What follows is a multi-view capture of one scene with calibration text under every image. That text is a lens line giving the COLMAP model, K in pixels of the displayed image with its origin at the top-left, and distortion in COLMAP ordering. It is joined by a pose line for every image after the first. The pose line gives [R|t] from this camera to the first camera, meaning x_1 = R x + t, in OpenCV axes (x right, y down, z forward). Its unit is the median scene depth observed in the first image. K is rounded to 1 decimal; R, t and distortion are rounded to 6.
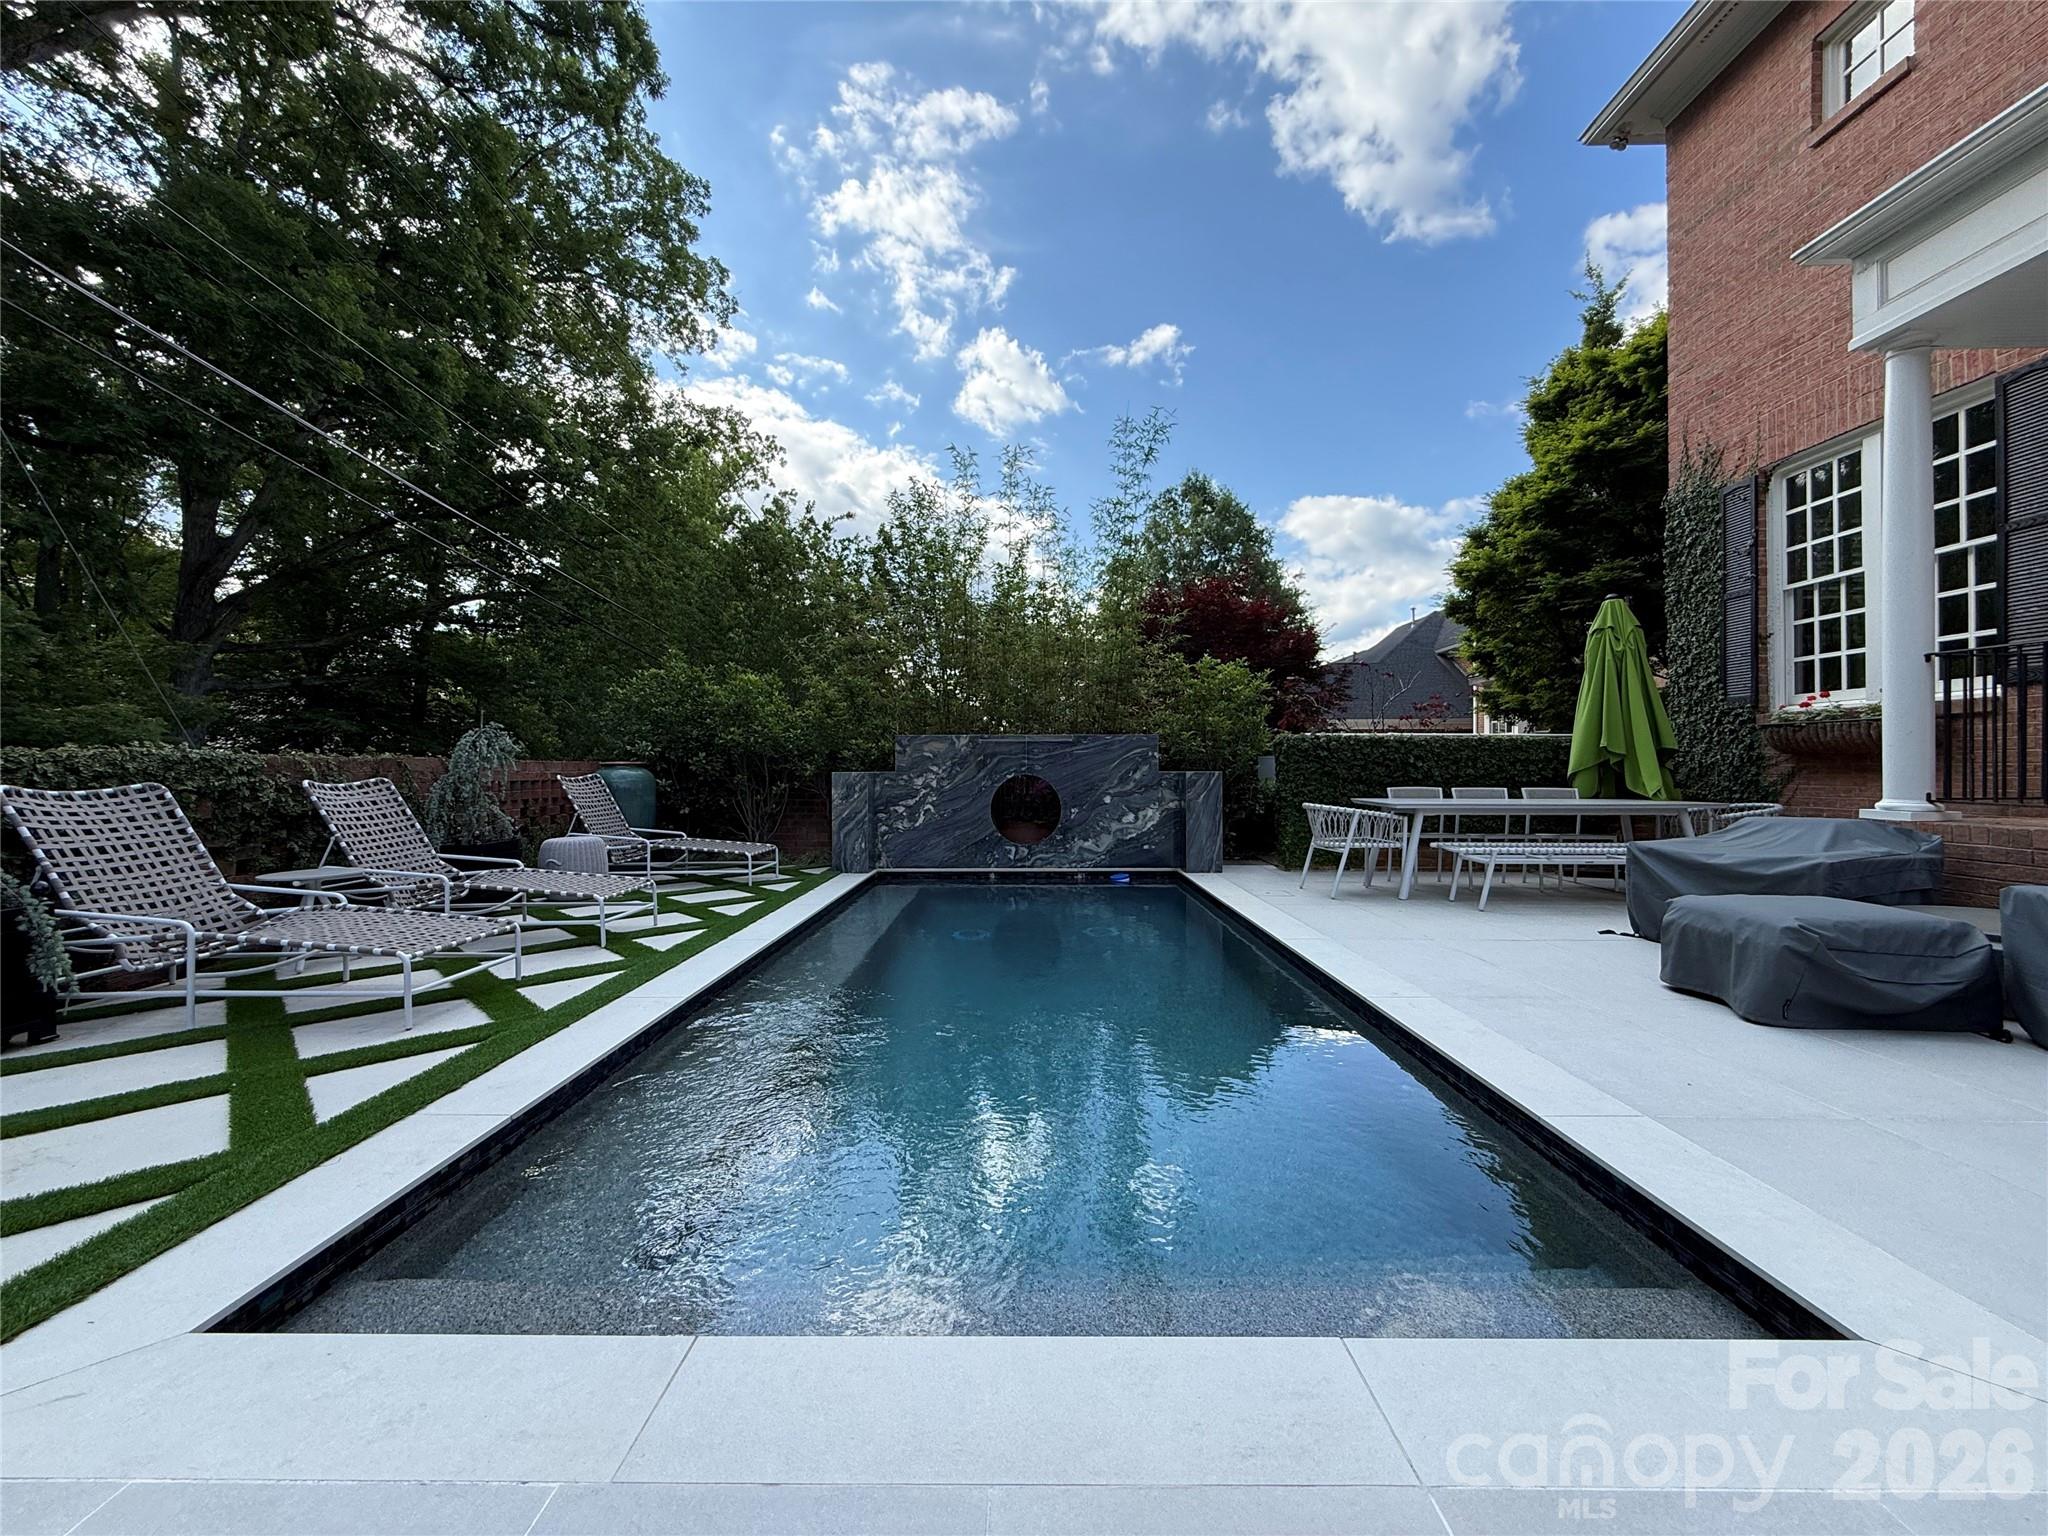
lens RADIAL K [[811.6, 0, 1024.9], [0, 811.6, 767.3], [0, 0, 1]] dist [-0.000554, 0.000373]
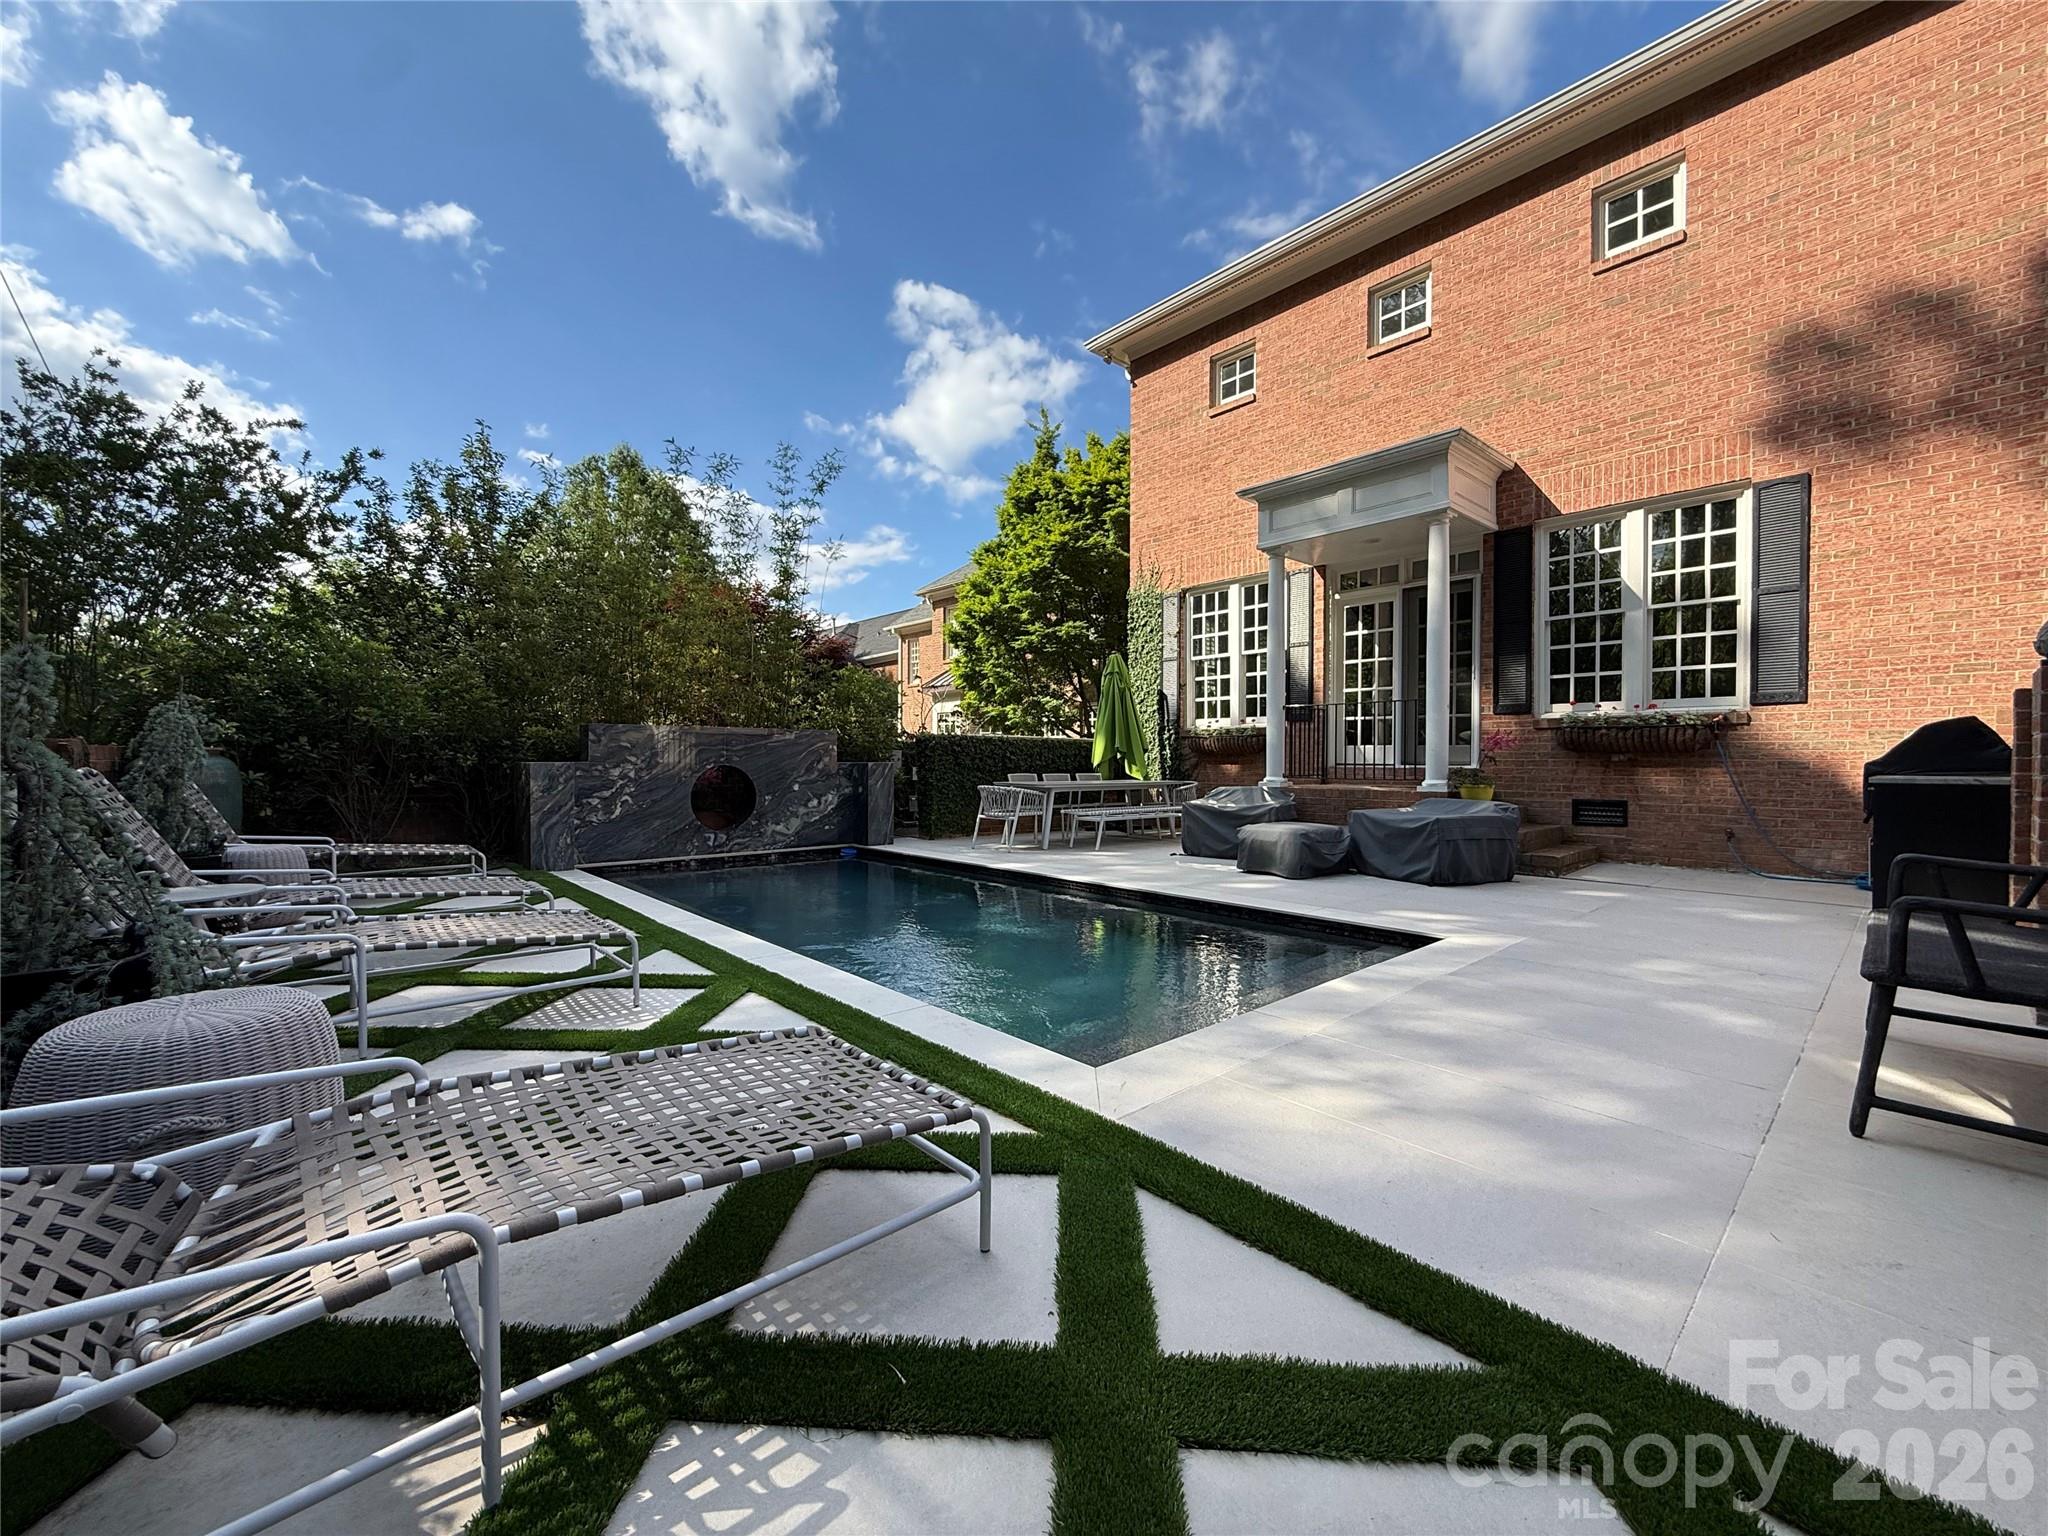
lens RADIAL K [[811.6, 0, 1017.8], [0, 811.6, 756.9], [0, 0, 1]] dist [-0.000554, 0.000373]
pose [[0.742317, 0.006311, 0.670019, -0.434789], [-0.004964, 0.999980, -0.003920, 0.000886], [-0.670030, -0.000417, 0.742334, -0.043227]]
